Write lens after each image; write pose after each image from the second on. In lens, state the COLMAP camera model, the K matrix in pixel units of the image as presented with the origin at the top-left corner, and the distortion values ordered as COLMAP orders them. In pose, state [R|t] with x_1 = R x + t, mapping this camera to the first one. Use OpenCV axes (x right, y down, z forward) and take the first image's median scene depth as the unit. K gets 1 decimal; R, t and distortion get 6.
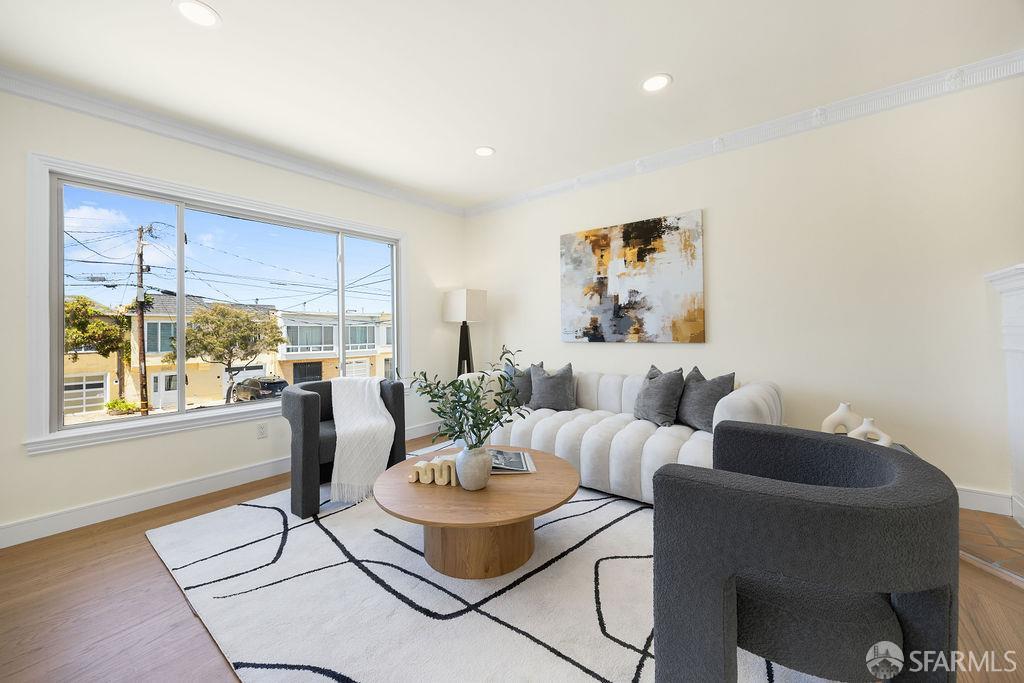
lens RADIAL K [[412.1, 0, 512.5], [0, 412.1, 321.3], [0, 0, 1]] dist [-0.000186, -0.000566]
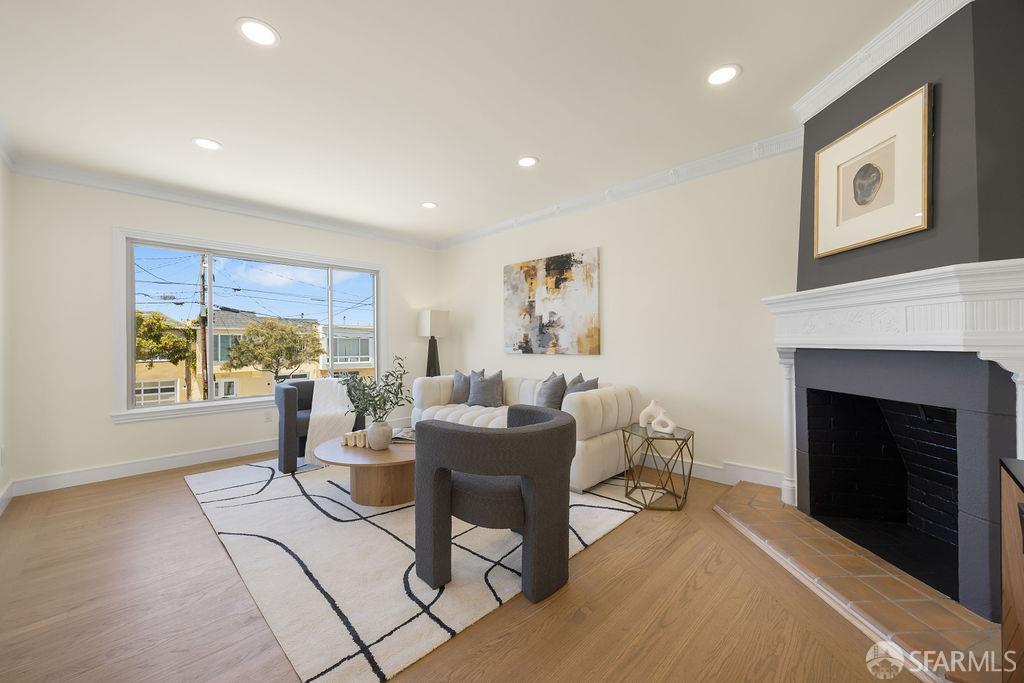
lens RADIAL K [[412.1, 0, 505.3], [0, 412.1, 336.9], [0, 0, 1]] dist [-0.000186, -0.000566]
pose [[0.994070, 0.003294, -0.108693, 0.268560], [-0.002587, 0.999975, 0.006646, -0.007448], [0.108712, -0.006325, 0.994053, -0.224553]]
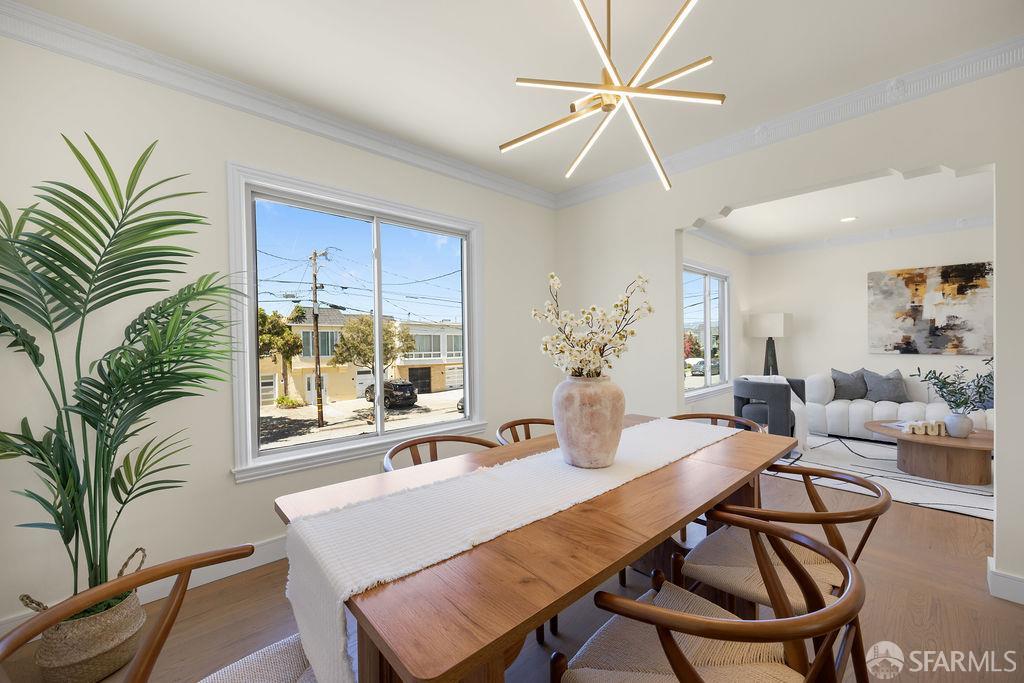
lens RADIAL K [[412.1, 0, 505.9], [0, 412.1, 339.7], [0, 0, 1]] dist [-0.000186, -0.000566]
pose [[0.989413, 0.008157, -0.144897, -0.888848], [-0.004882, 0.999725, 0.022941, -0.019731], [0.145044, -0.021991, 0.989181, -0.506202]]
